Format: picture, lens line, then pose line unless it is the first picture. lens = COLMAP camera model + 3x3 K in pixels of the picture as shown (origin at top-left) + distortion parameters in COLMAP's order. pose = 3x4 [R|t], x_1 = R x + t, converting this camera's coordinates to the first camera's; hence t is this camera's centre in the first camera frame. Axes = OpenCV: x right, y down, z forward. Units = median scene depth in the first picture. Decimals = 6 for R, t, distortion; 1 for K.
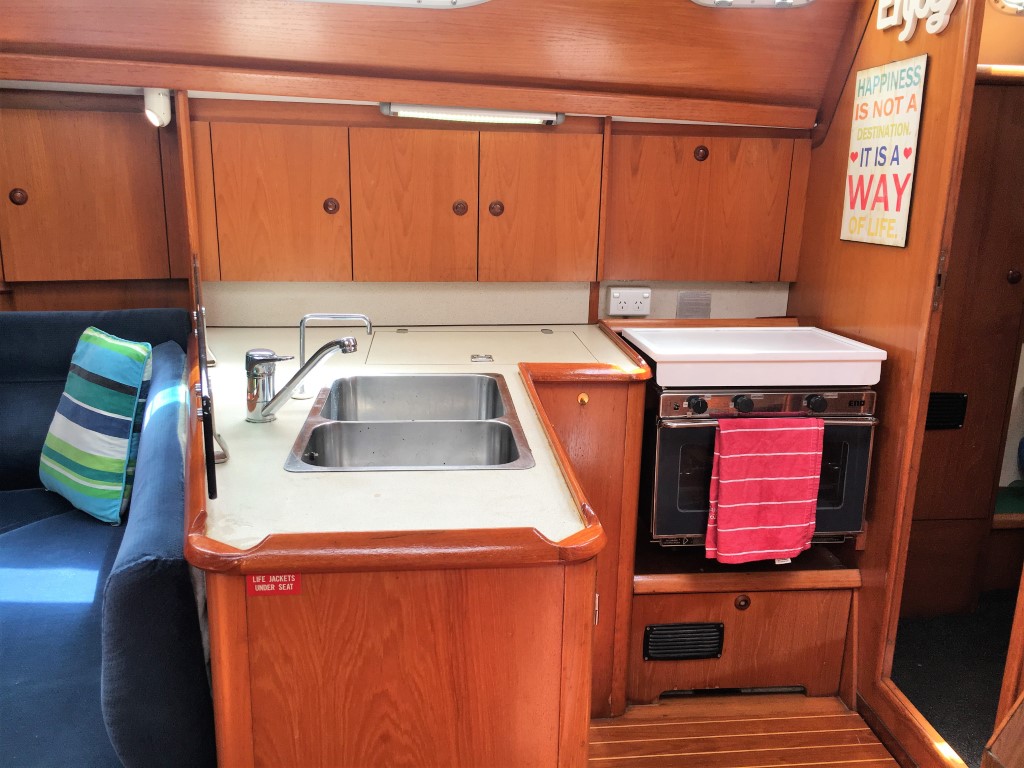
lens RADIAL K [[898.2, 0, 512.0], [0, 898.2, 384.0], [0, 0, 1]] dist [0.040013, -0.004642]
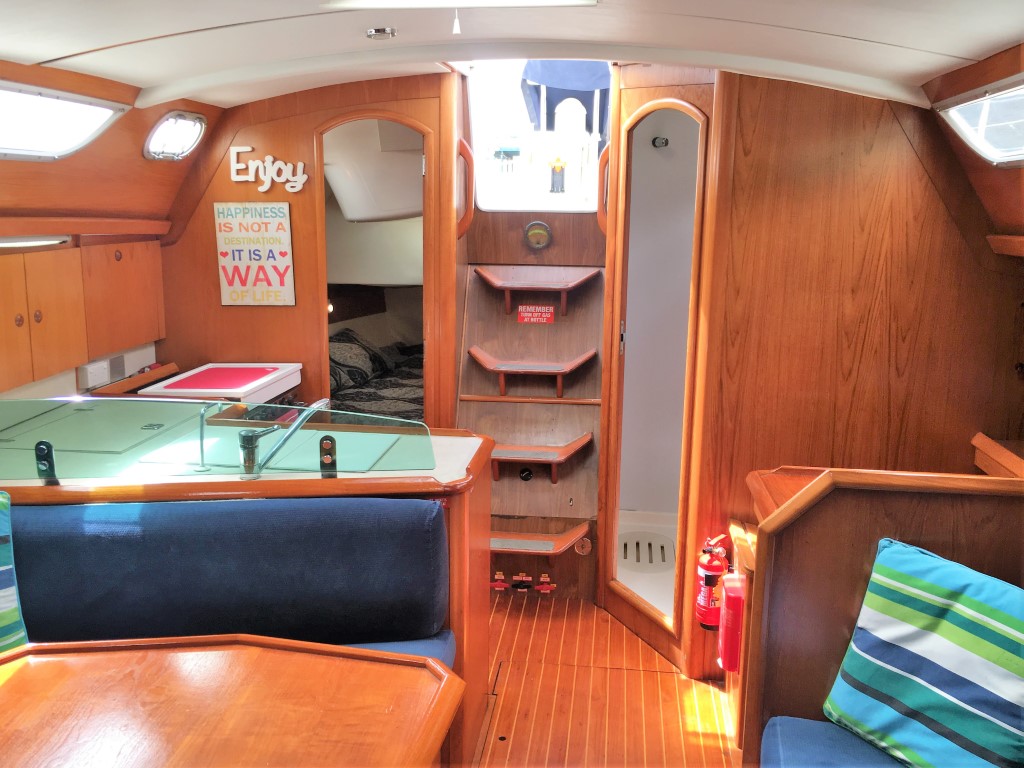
lens RADIAL K [[898.2, 0, 512.0], [0, 898.2, 384.0], [0, 0, 1]] dist [0.040013, -0.004642]
pose [[0.222213, -0.213041, 0.951438, -1.128422], [0.224177, 0.960856, 0.162792, -0.183420], [-0.948876, 0.177116, 0.261273, 0.141933]]
